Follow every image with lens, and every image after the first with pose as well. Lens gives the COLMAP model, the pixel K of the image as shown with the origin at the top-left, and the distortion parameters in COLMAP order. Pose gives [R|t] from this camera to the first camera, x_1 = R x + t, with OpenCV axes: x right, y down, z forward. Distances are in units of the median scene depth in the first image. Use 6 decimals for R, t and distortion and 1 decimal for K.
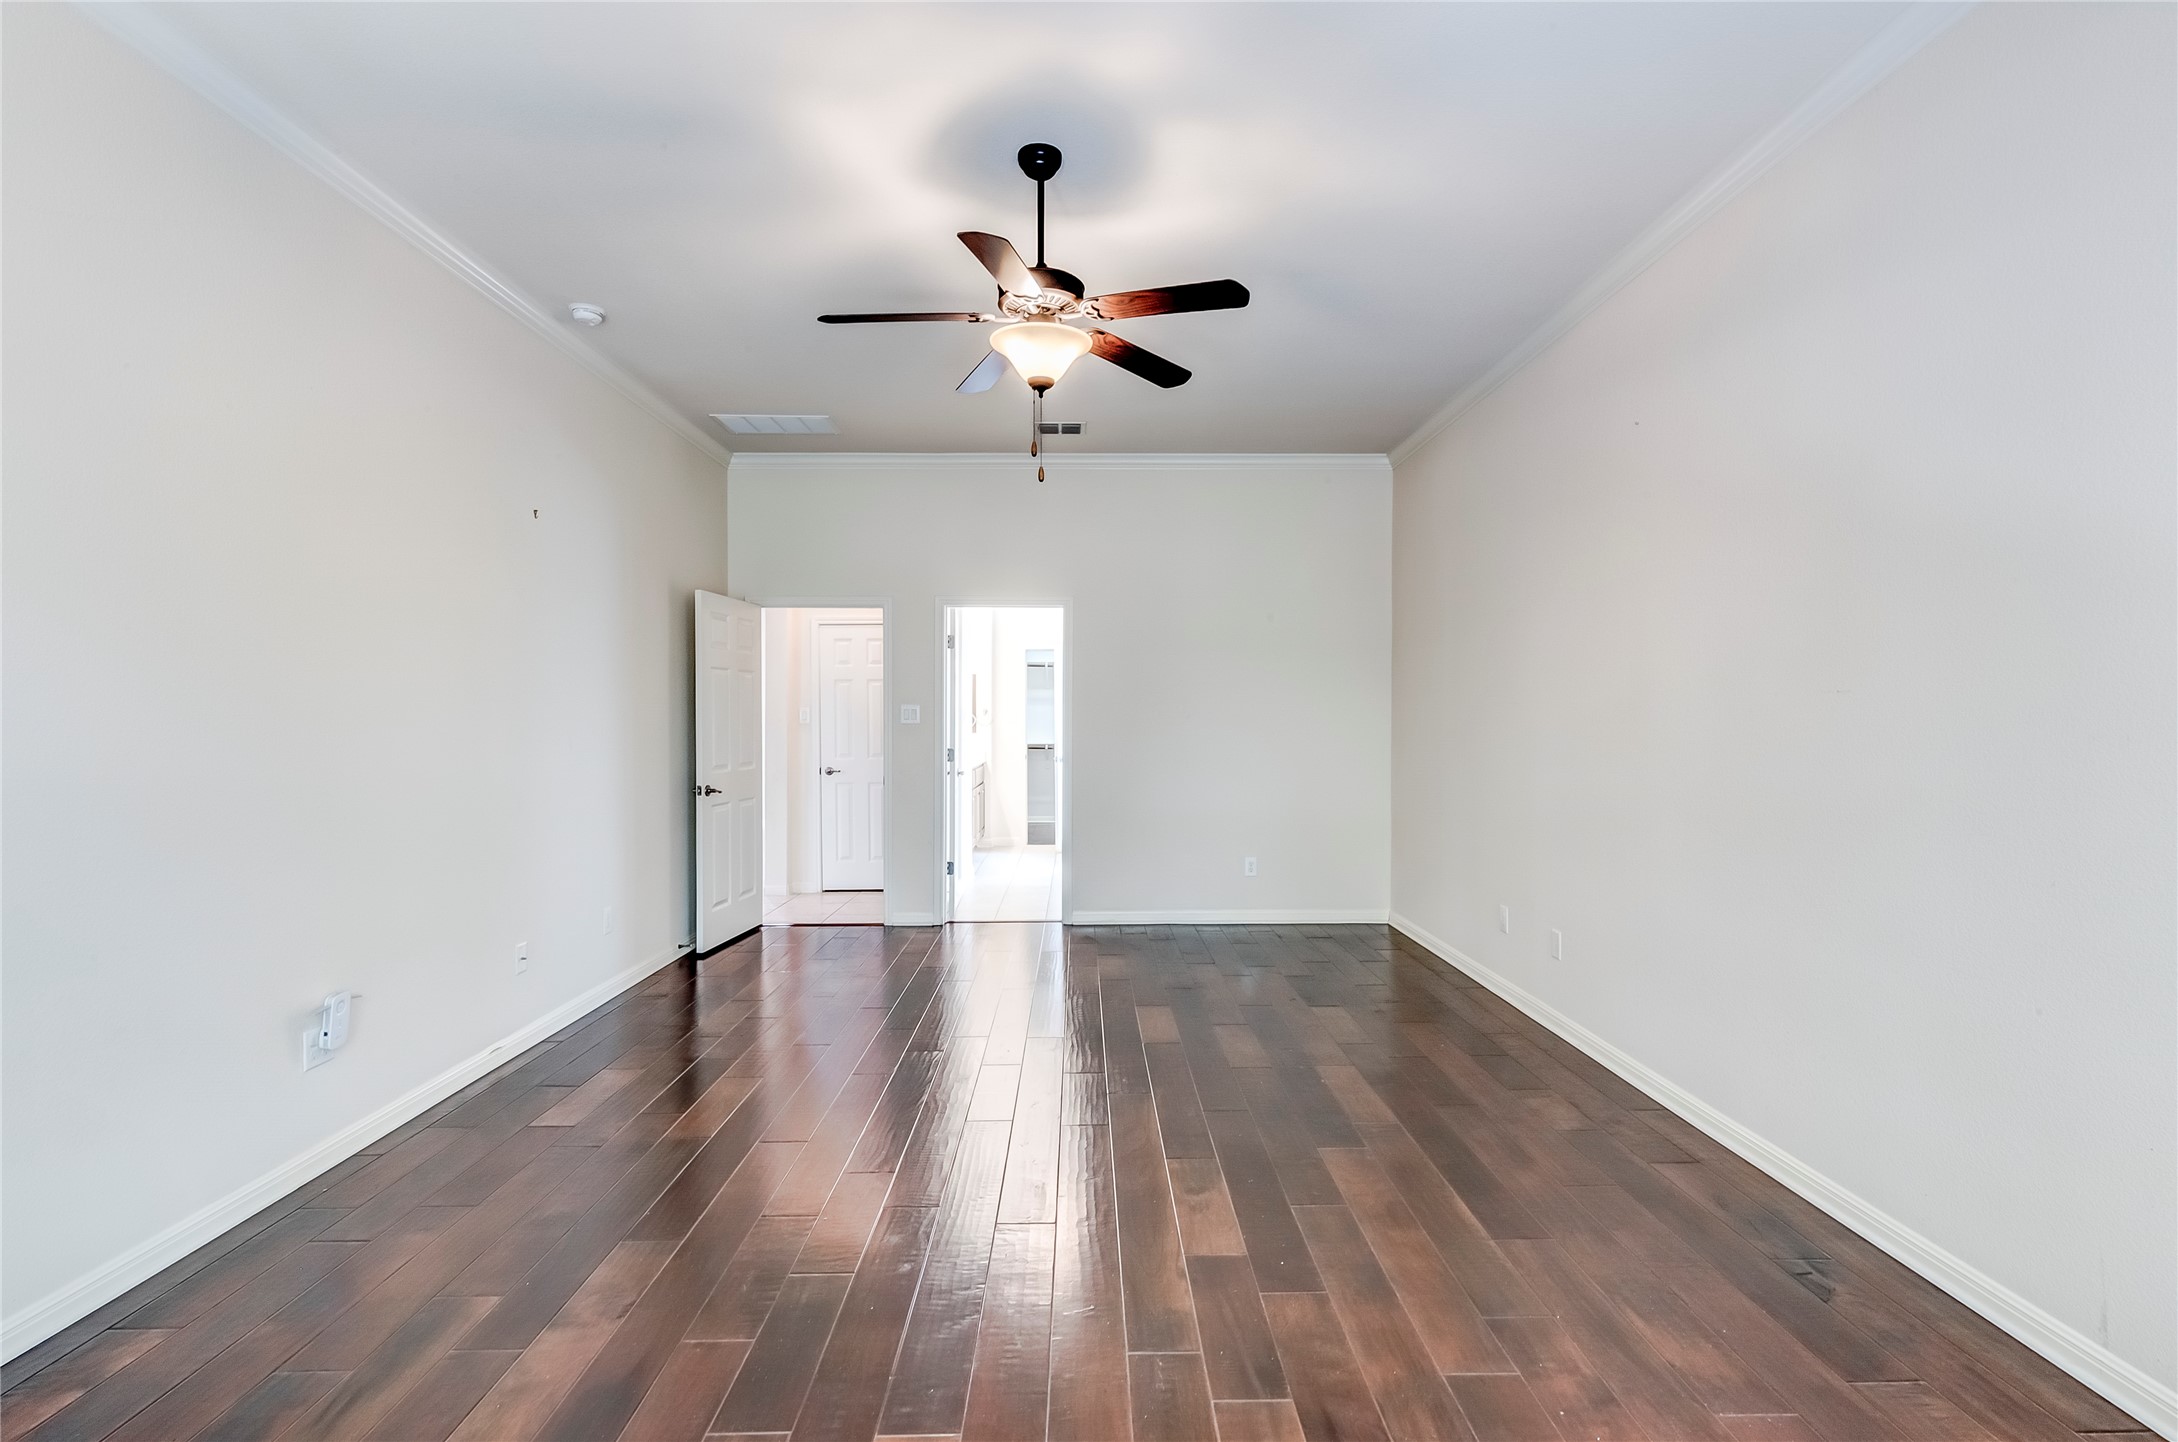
lens RADIAL K [[1004.2, 0, 1089.0], [0, 1004.2, 721.0], [0, 0, 1]] dist [-0.002480, -0.000198]
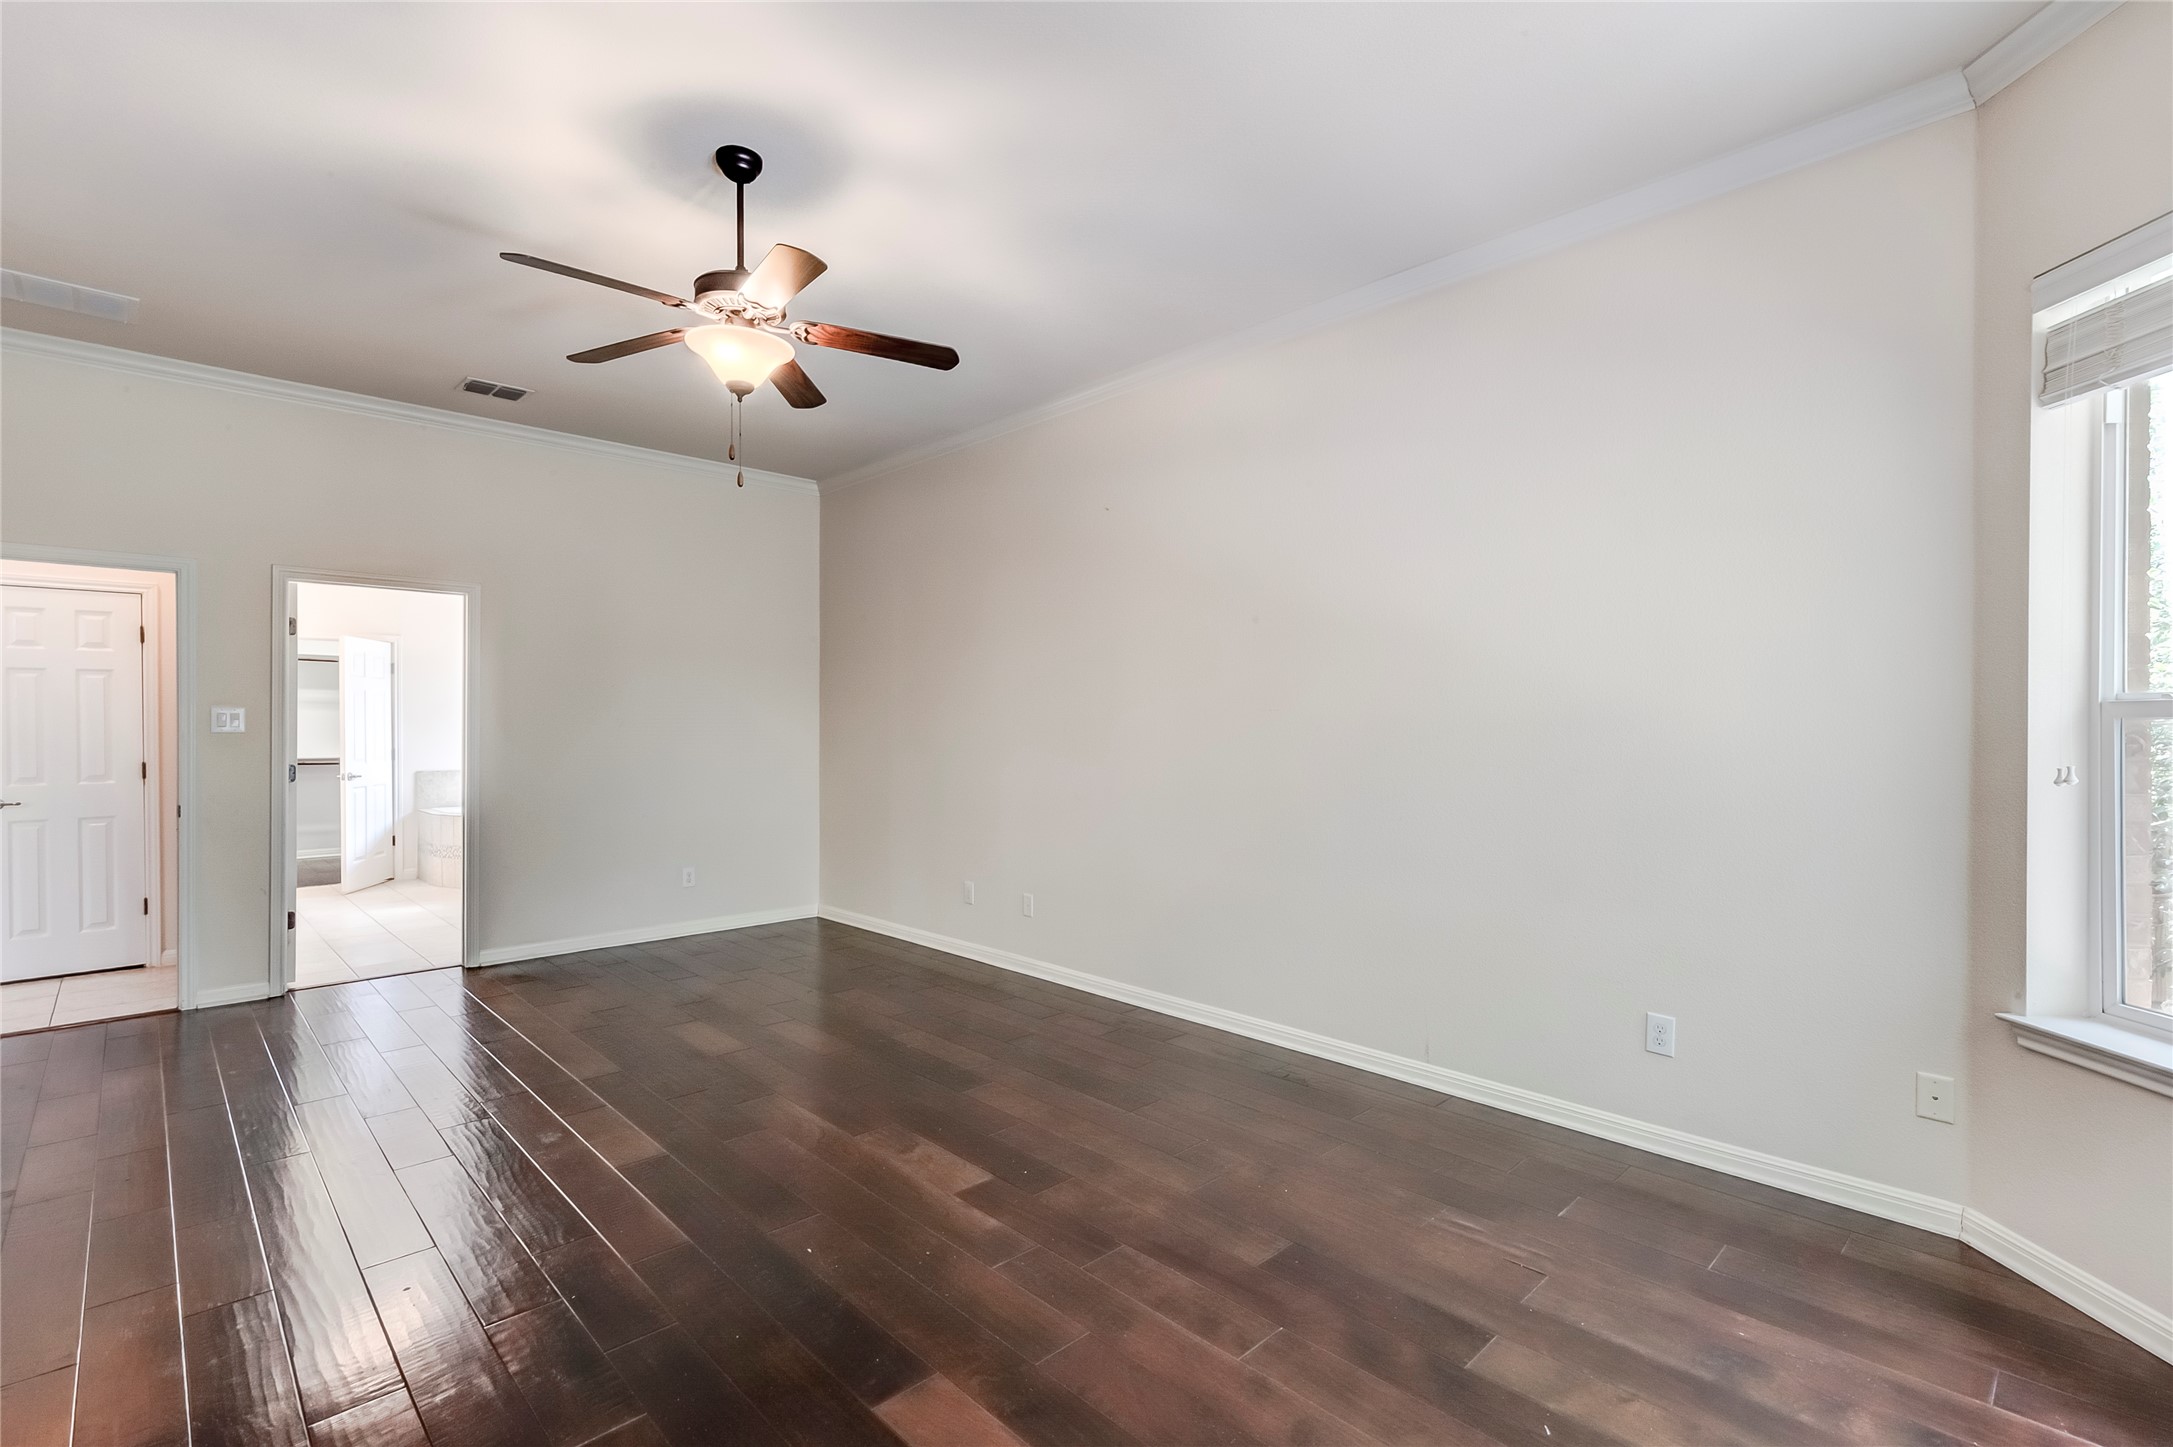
lens RADIAL K [[996.6, 0, 1077.9], [0, 996.6, 727.6], [0, 0, 1]] dist [0.002624, -0.000281]
pose [[0.723139, 0.000398, 0.690702, -0.241931], [-0.000049, 1.000000, -0.000525, -0.000783], [-0.690702, 0.000346, 0.723139, 0.030554]]
